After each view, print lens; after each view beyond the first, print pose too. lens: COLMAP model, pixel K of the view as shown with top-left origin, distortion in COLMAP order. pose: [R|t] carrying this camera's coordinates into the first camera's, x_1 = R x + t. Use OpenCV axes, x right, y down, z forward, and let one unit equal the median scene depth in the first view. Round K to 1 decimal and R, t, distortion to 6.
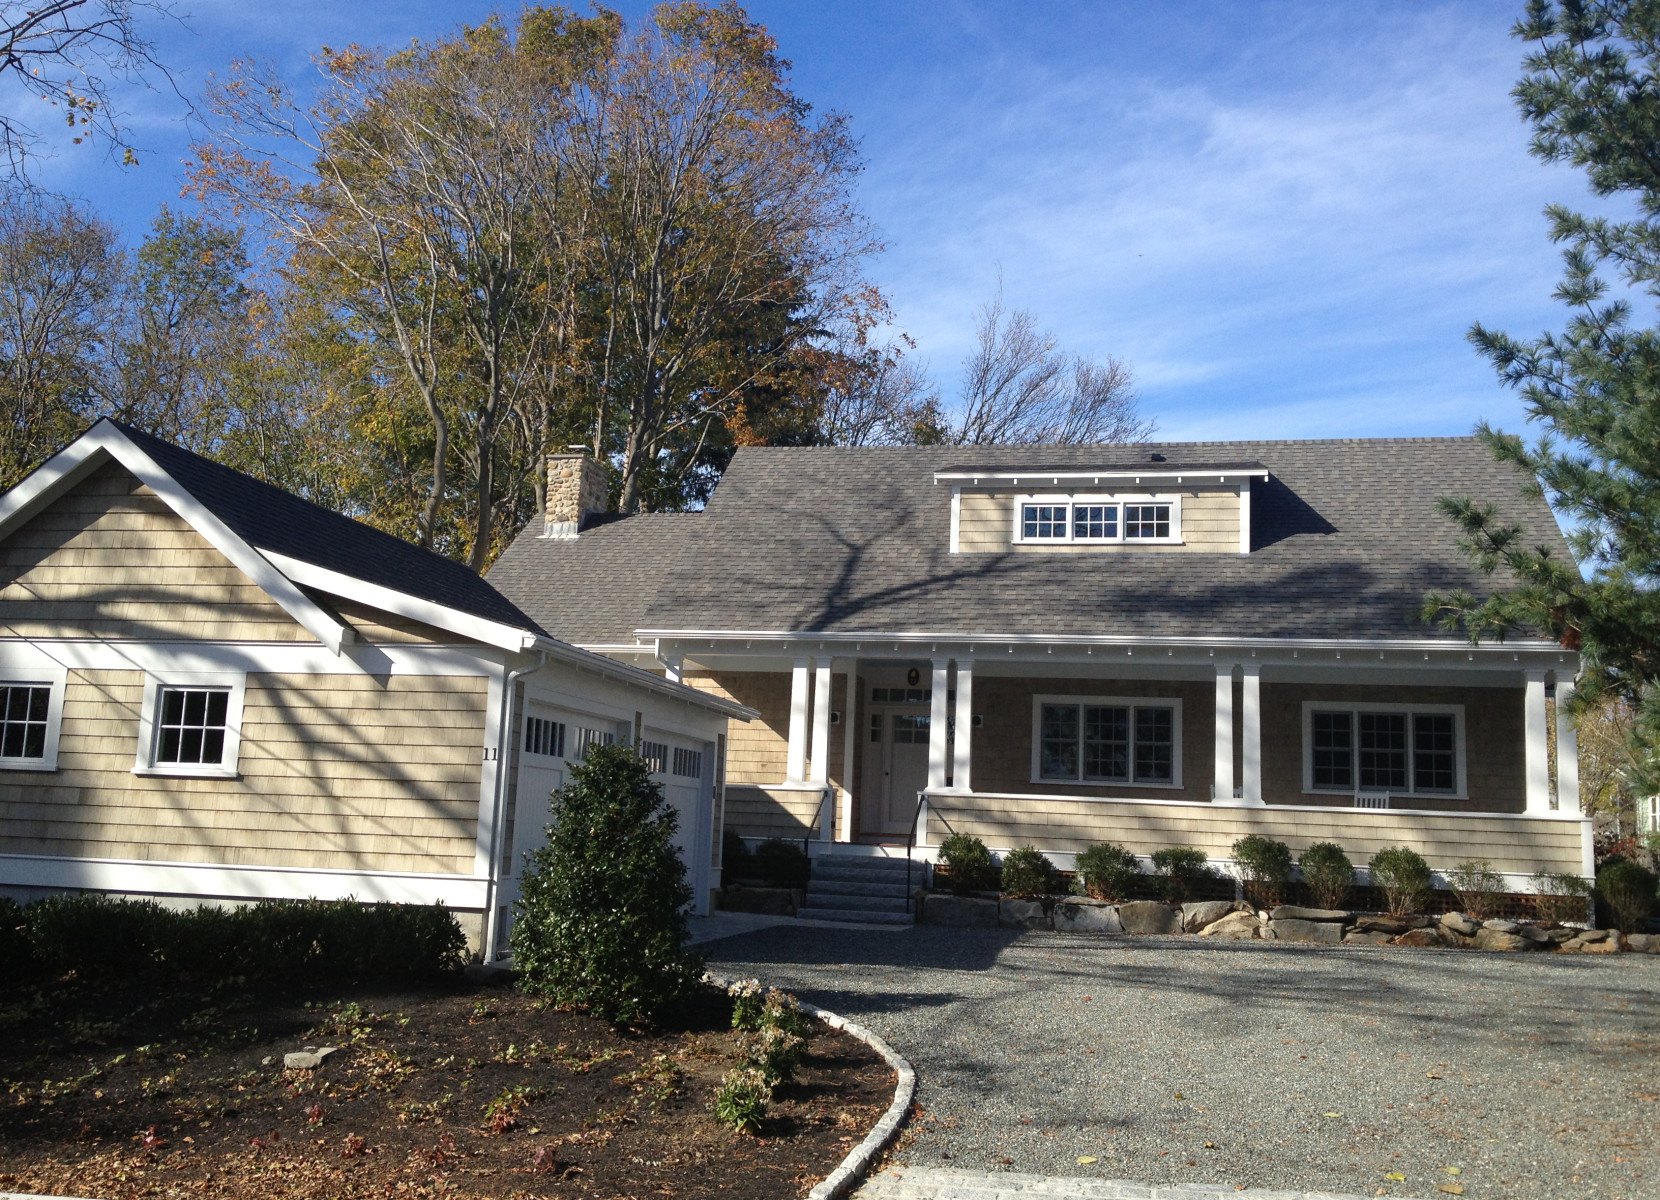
lens RADIAL K [[1598.5, 0, 830.0], [0, 1598.5, 600.0], [0, 0, 1]] dist [0.127124, 0.002548]
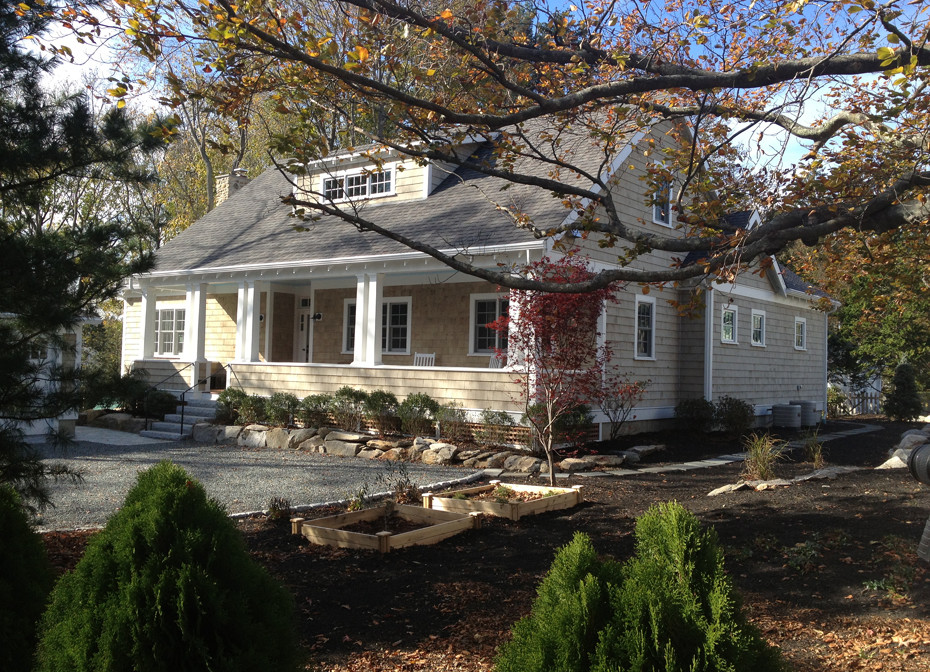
lens RADIAL K [[895.6, 0, 465.0], [0, 895.6, 336.0], [0, 0, 1]] dist [0.127124, 0.002548]
pose [[0.920982, -0.030480, -0.388410, 0.605779], [0.069790, 0.993717, 0.087503, 0.027484], [0.383302, -0.107696, 0.917323, 0.230574]]
